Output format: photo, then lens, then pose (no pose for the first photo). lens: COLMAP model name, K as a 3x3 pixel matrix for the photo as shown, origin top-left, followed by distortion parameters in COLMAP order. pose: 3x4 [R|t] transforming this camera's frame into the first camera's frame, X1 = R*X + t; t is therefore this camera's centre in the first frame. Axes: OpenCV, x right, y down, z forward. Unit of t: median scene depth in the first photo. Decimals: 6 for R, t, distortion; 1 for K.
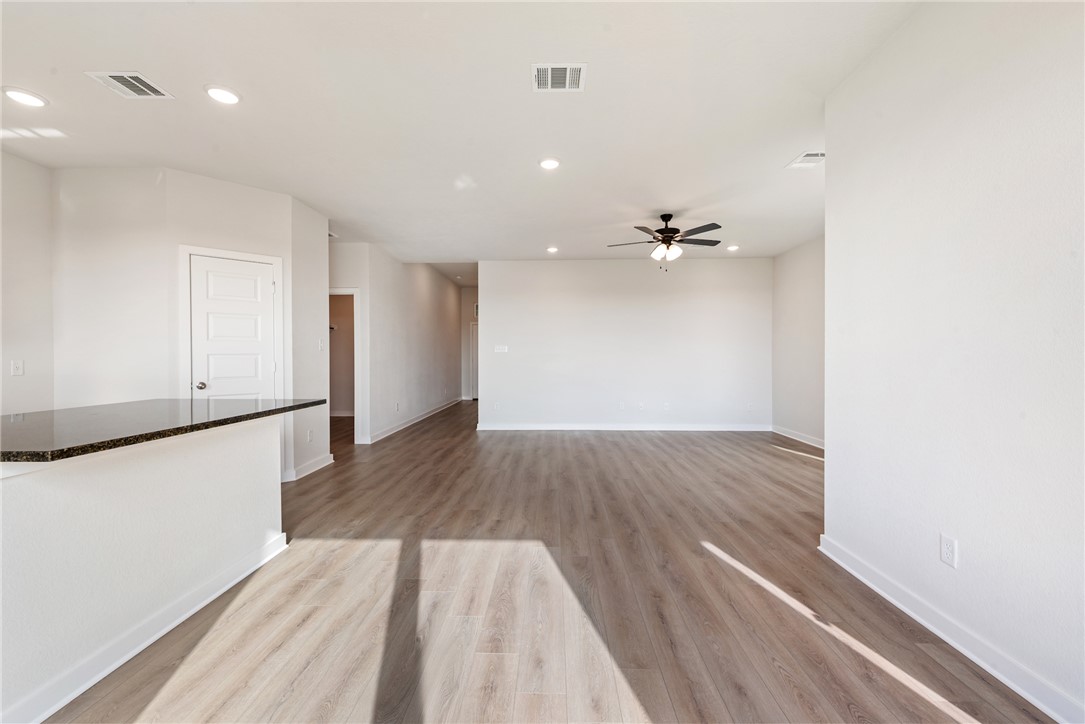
lens RADIAL K [[453.1, 0, 541.3], [0, 453.1, 346.6], [0, 0, 1]] dist [0.010653, -0.000533]
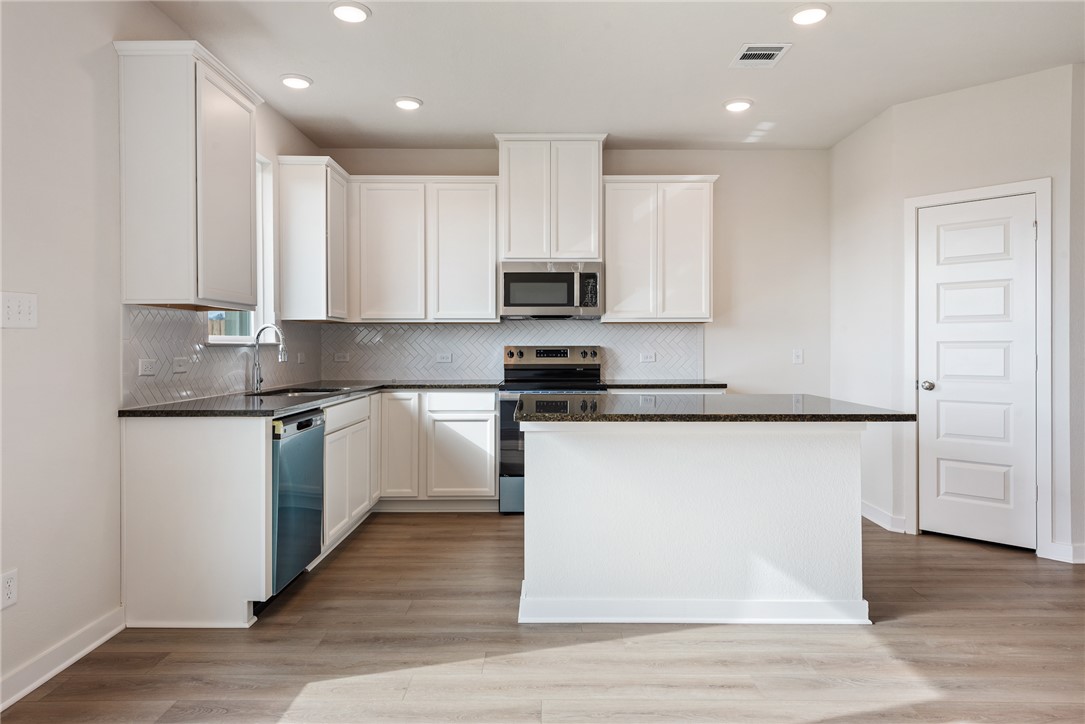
lens RADIAL K [[694.4, 0, 545.9], [0, 694.4, 332.7], [0, 0, 1]] dist [0.001761, 0.000223]
pose [[0.020905, -0.017870, -0.999622, 0.398509], [0.020478, 0.999638, -0.017442, 0.009306], [0.999572, -0.020106, 0.021263, 0.413910]]
